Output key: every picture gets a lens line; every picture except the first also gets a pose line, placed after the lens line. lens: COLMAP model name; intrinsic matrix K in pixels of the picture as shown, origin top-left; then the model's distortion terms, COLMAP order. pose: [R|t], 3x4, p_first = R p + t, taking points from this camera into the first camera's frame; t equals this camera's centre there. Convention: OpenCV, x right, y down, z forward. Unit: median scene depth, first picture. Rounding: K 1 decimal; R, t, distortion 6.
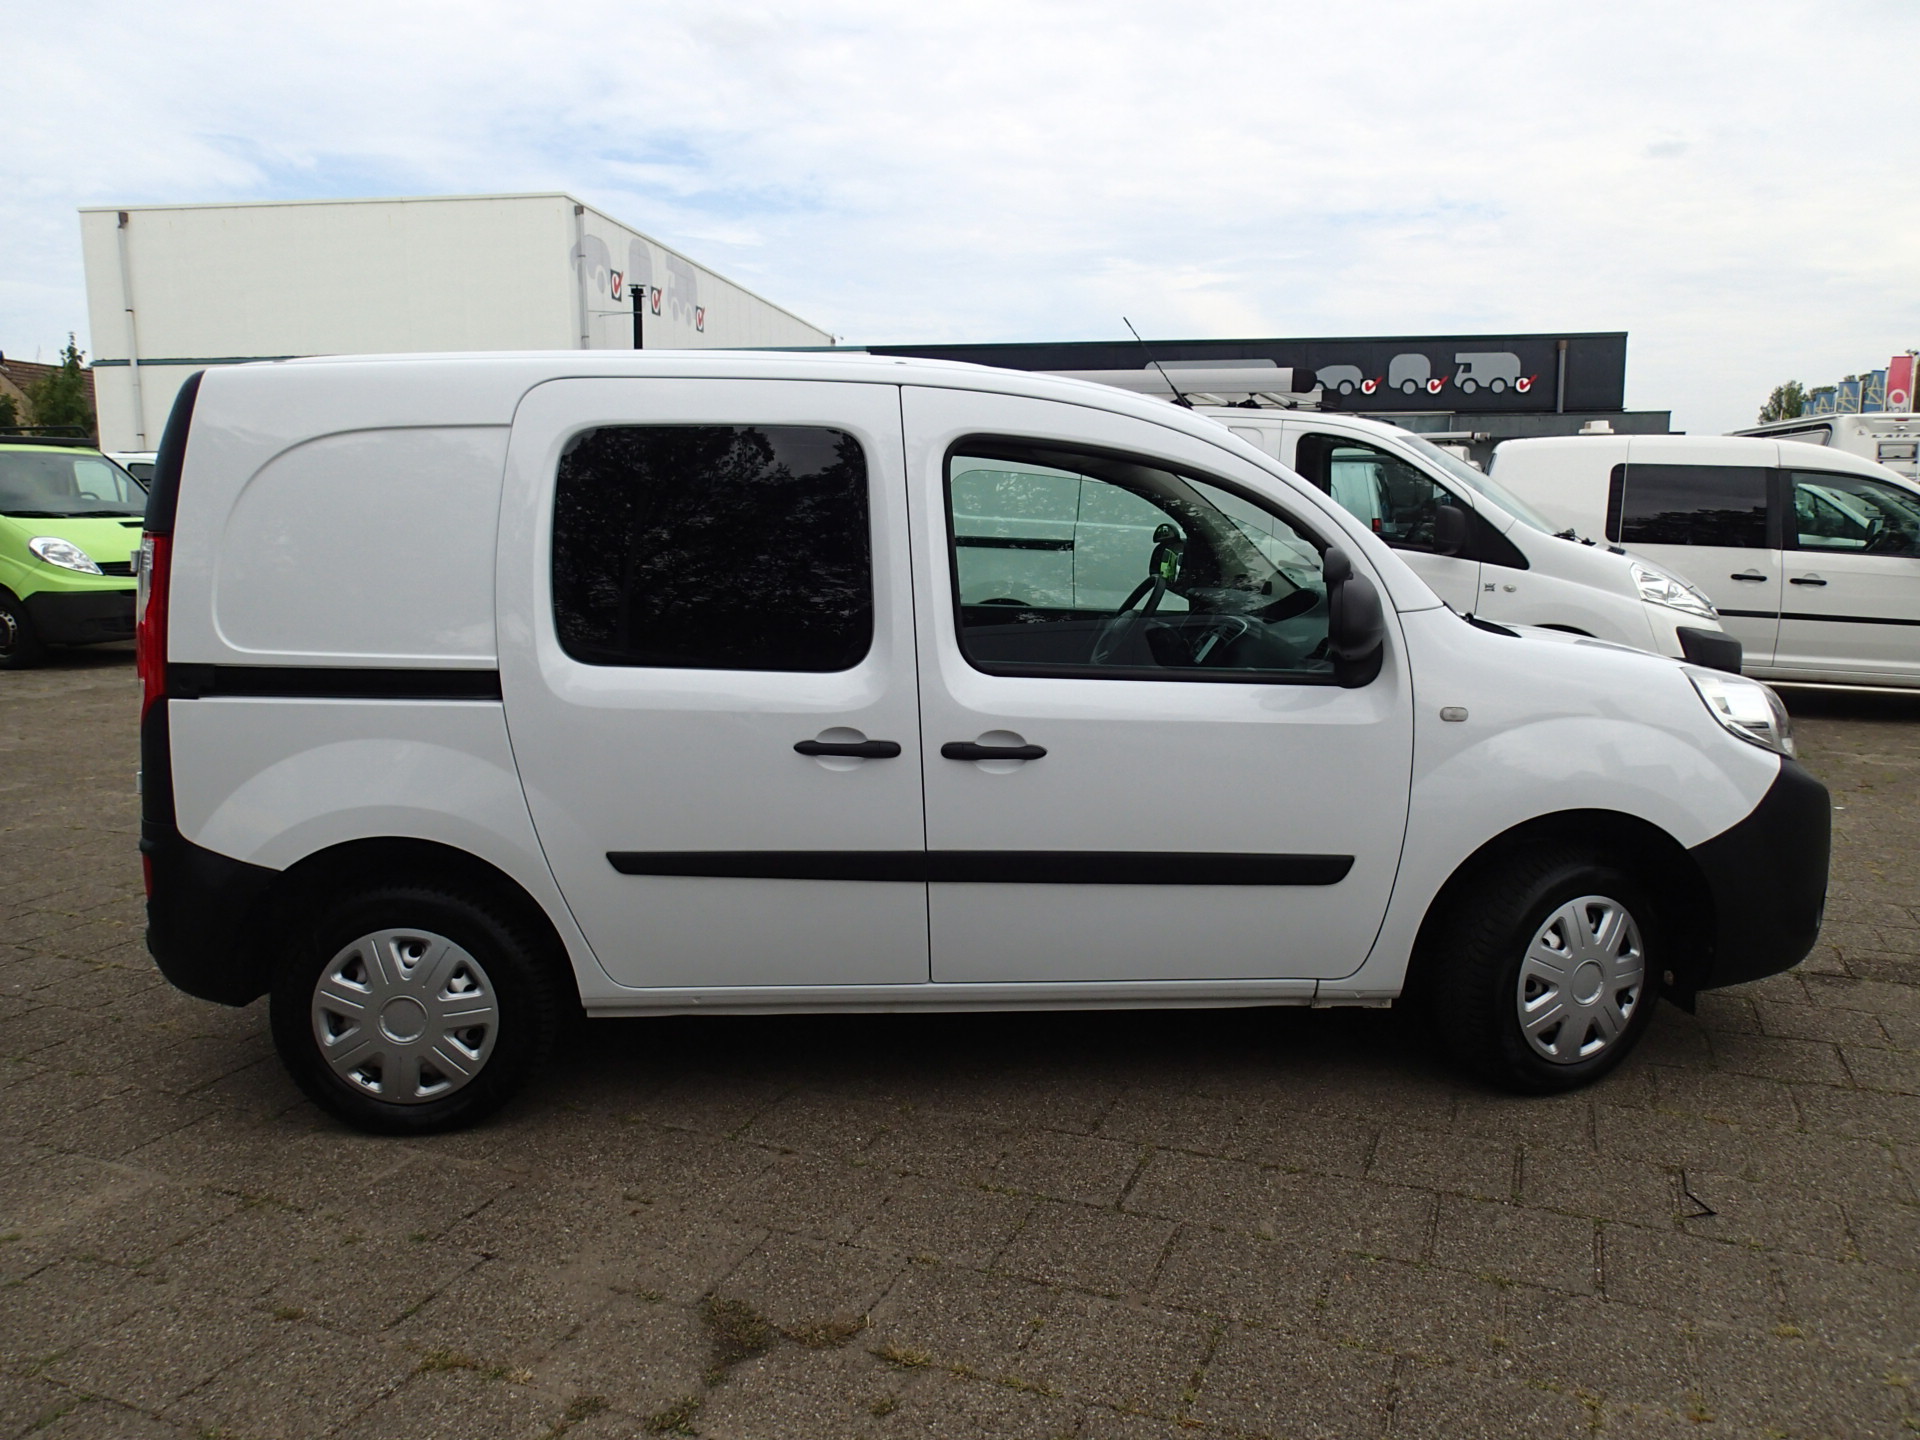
lens RADIAL K [[1421.7, 0, 962.1], [0, 1421.7, 712.5], [0, 0, 1]] dist [0.013750, -0.012549]
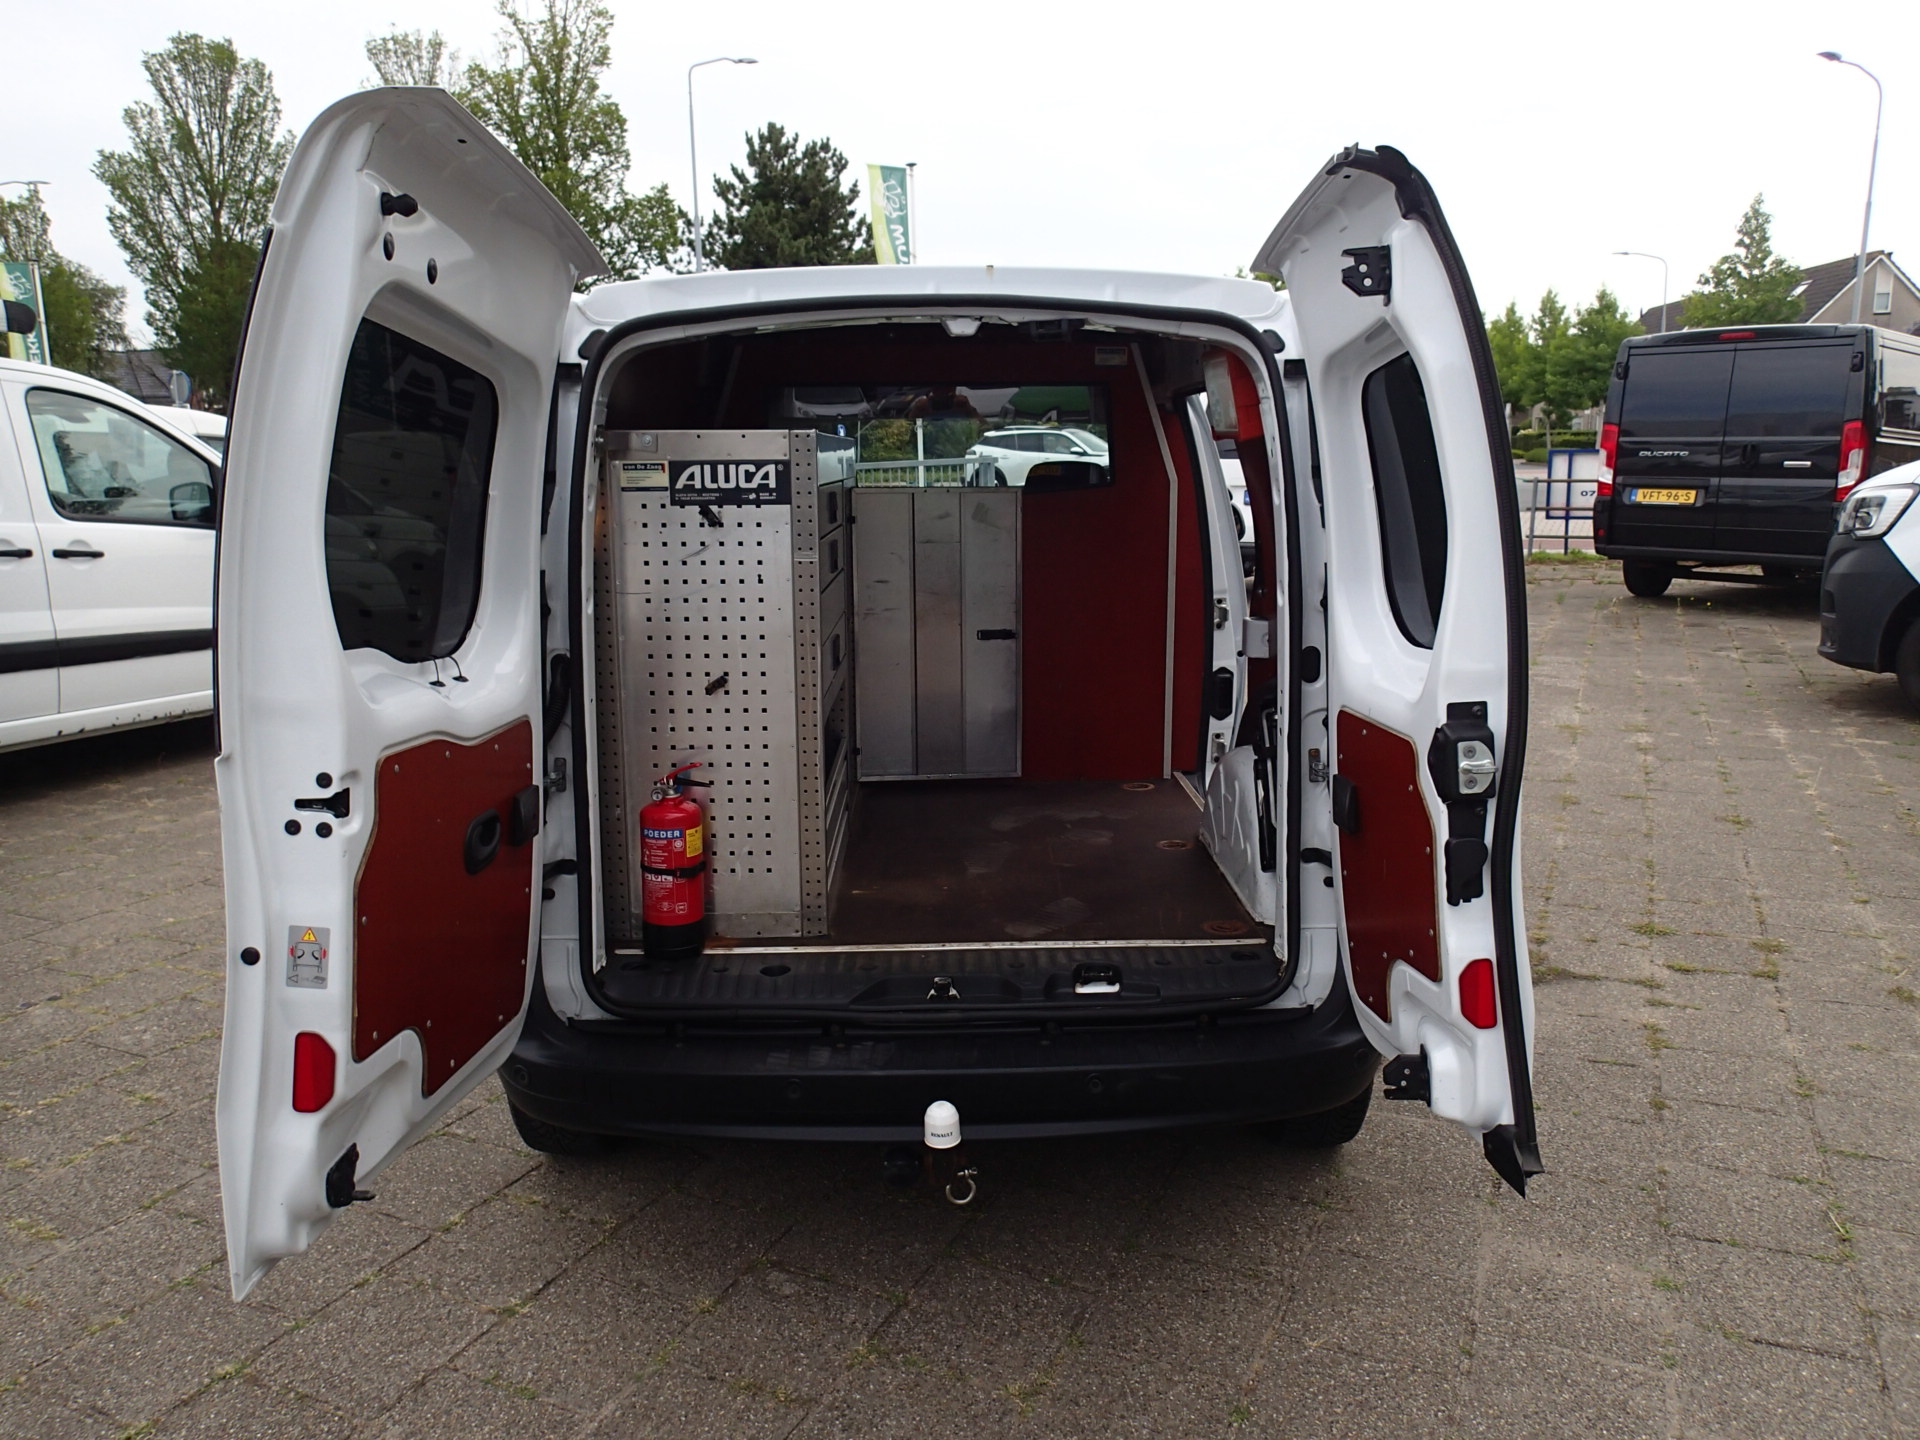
lens RADIAL K [[1421.7, 0, 980.2], [0, 1421.7, 728.8], [0, 0, 1]] dist [0.013750, -0.012549]
pose [[0.021263, -0.190548, 0.981447, -1.303094], [0.156739, 0.970166, 0.184962, -0.174972], [-0.987411, 0.149899, 0.050495, 1.165318]]
